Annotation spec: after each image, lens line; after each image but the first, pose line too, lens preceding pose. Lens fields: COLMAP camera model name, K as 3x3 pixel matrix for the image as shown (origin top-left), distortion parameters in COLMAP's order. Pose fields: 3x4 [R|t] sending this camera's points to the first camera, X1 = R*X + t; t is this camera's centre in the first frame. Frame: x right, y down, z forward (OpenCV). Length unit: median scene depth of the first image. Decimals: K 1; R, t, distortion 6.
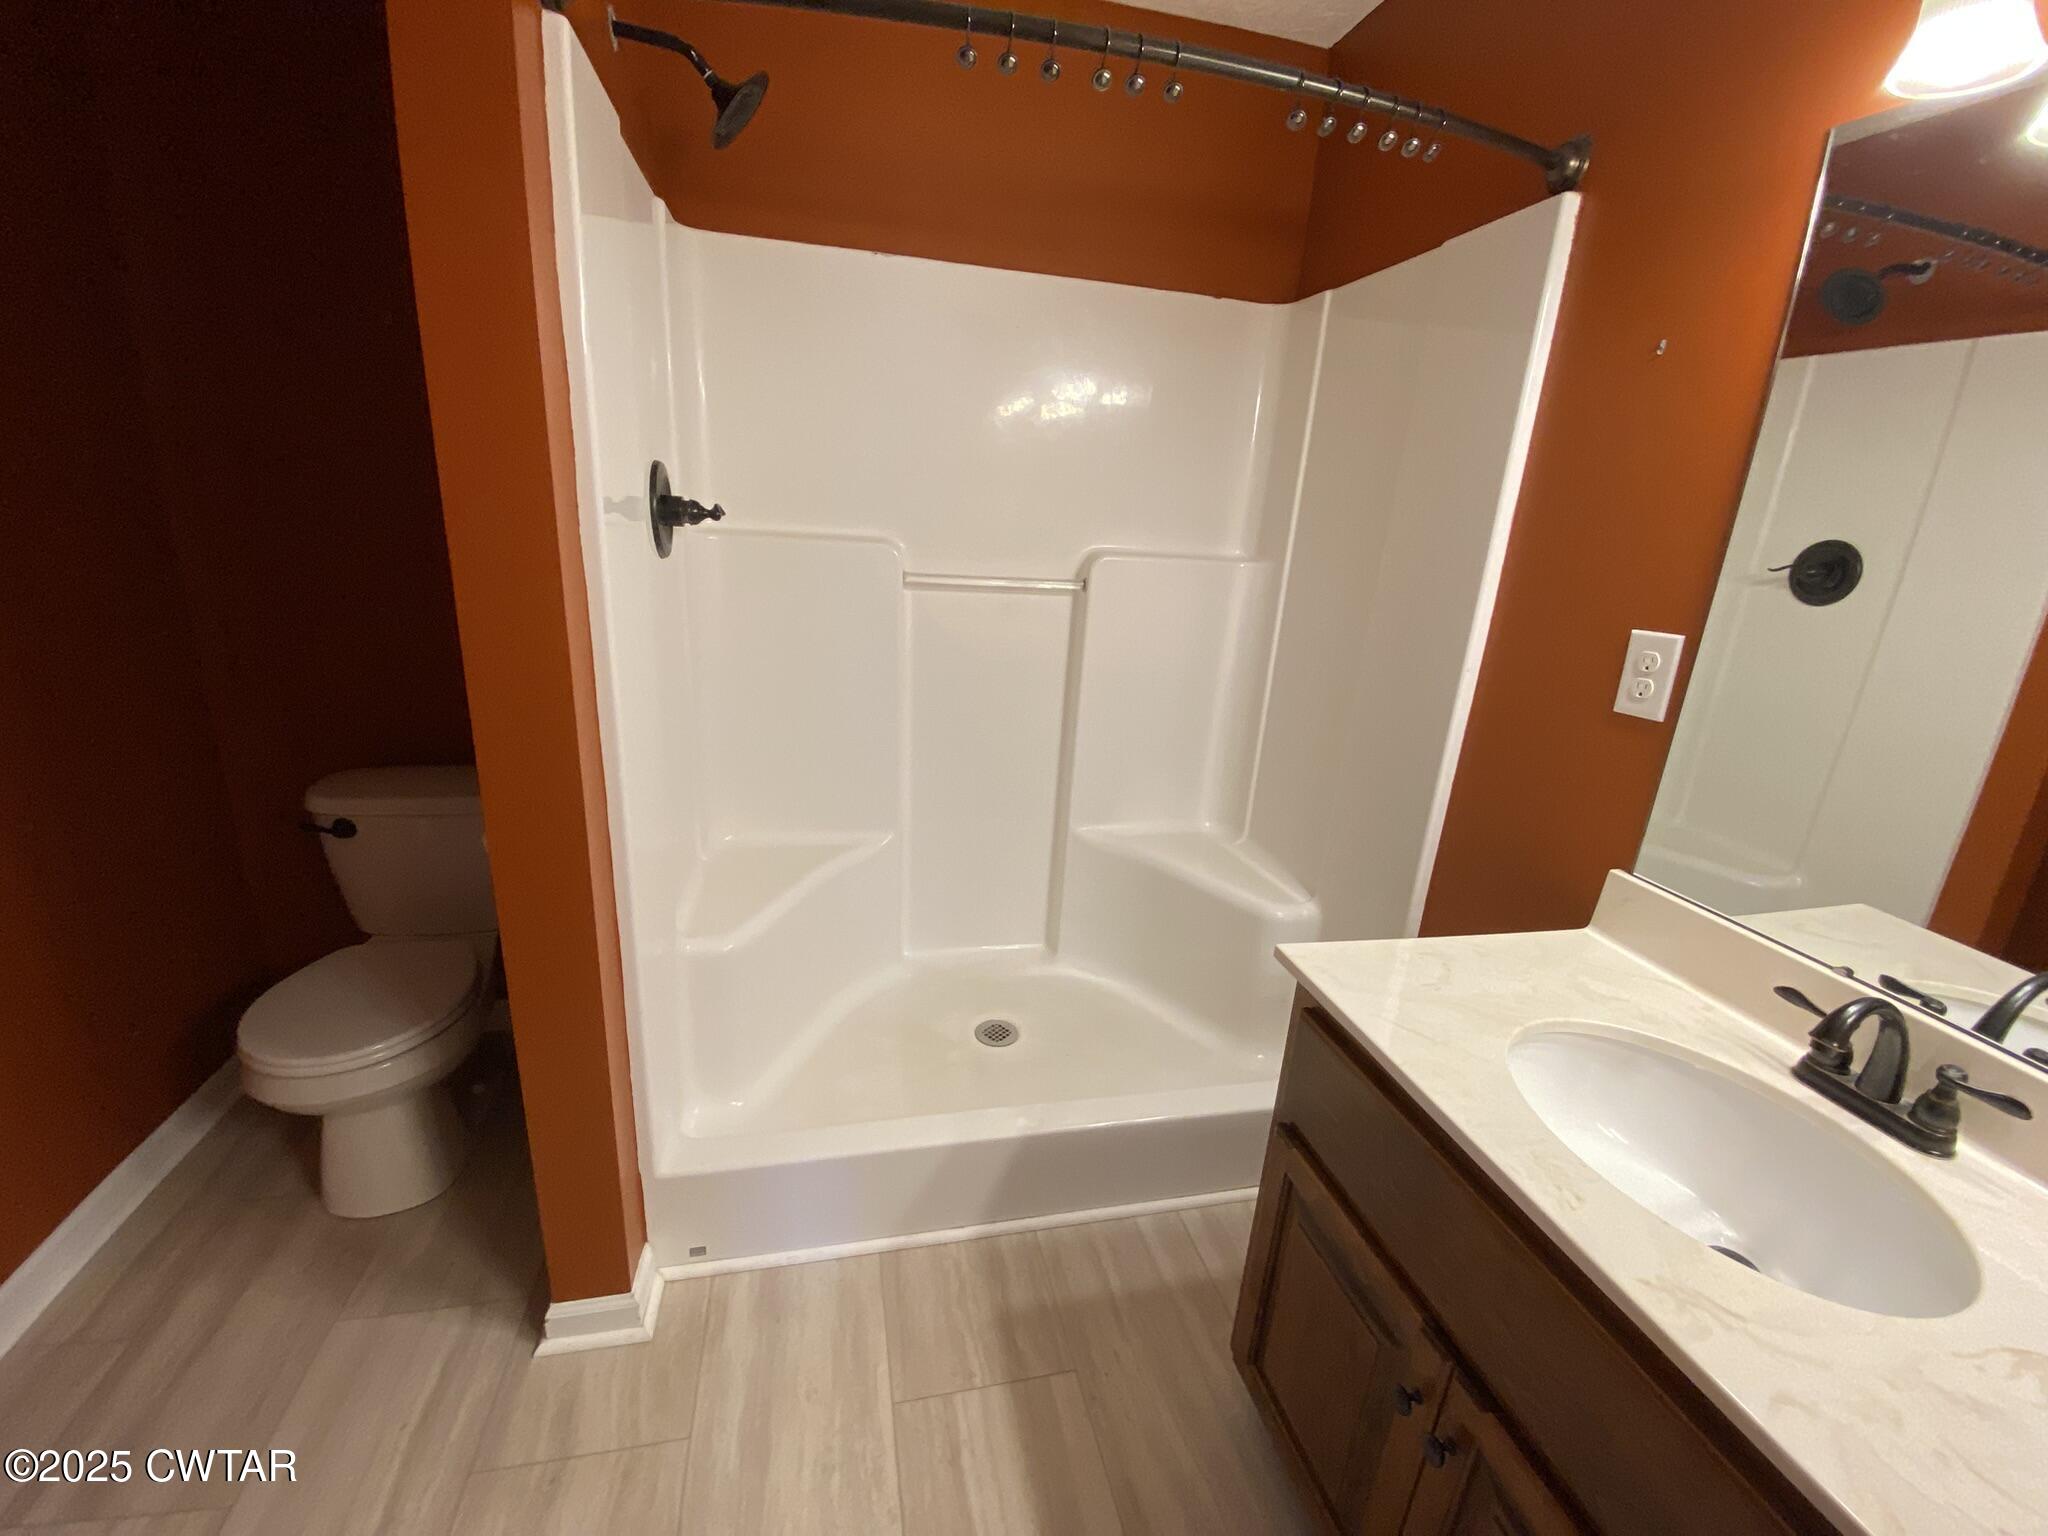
lens RADIAL K [[834.4, 0, 1018.8], [0, 834.4, 767.2], [0, 0, 1]] dist [0.060573, -0.037982]
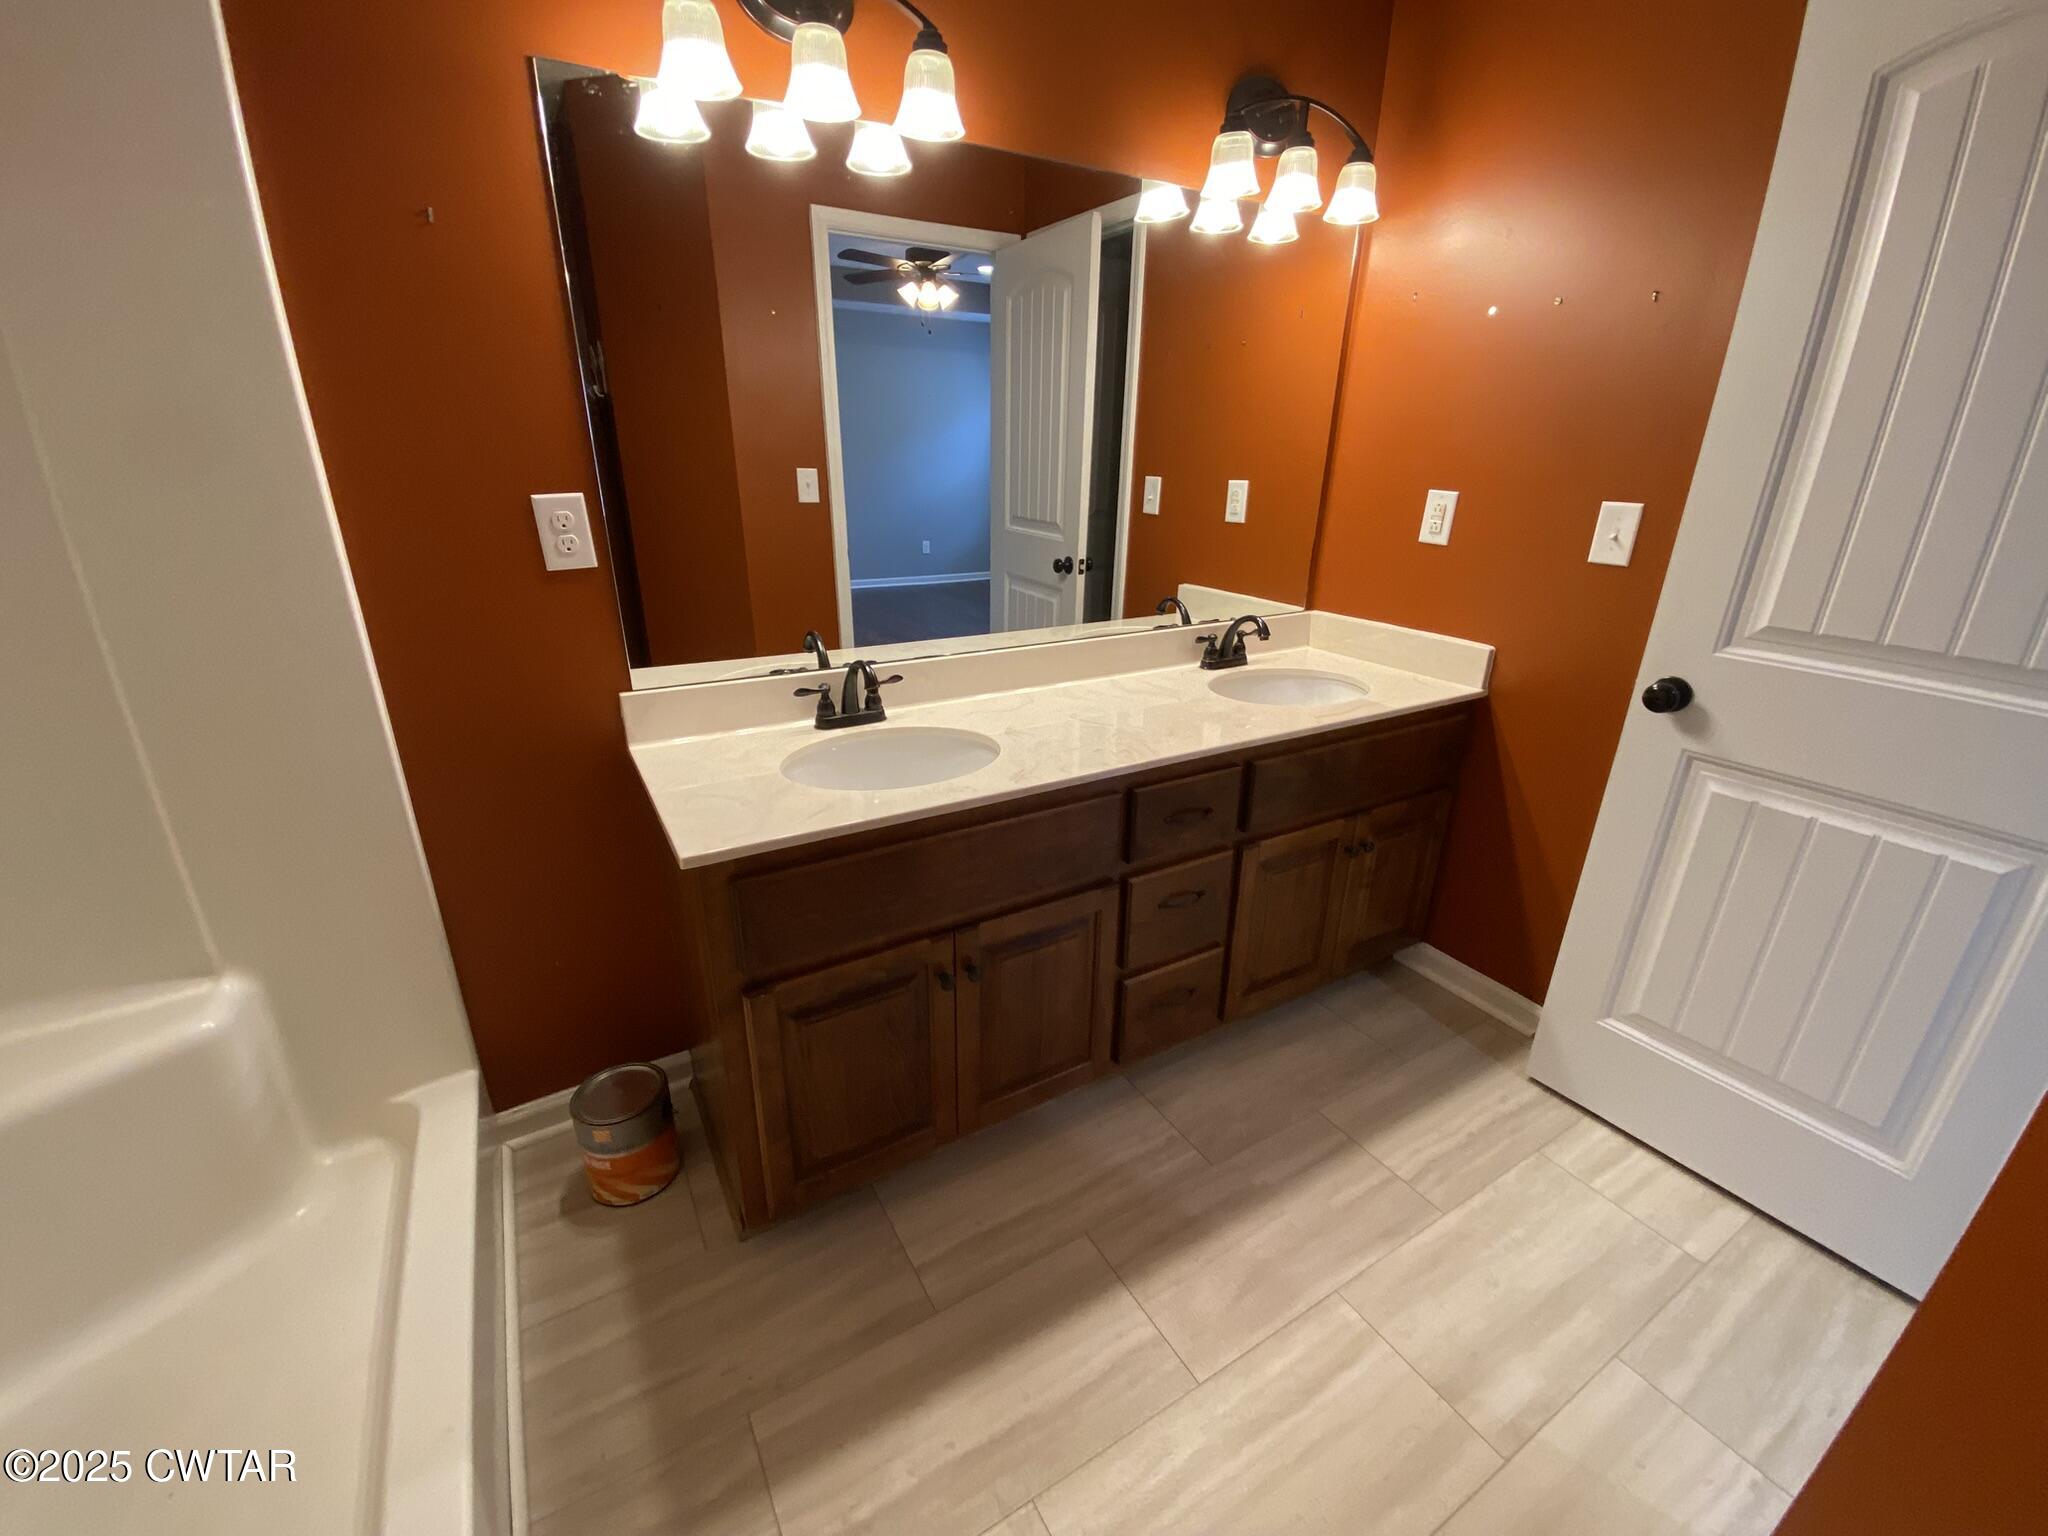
lens RADIAL K [[828.9, 0, 1019.6], [0, 828.9, 772.3], [0, 0, 1]] dist [0.019858, -0.020802]
pose [[-0.299518, -0.402259, 0.865145, -0.728485], [0.253684, 0.840557, 0.478653, -0.281451], [-0.919746, 0.362839, -0.149715, 0.921365]]
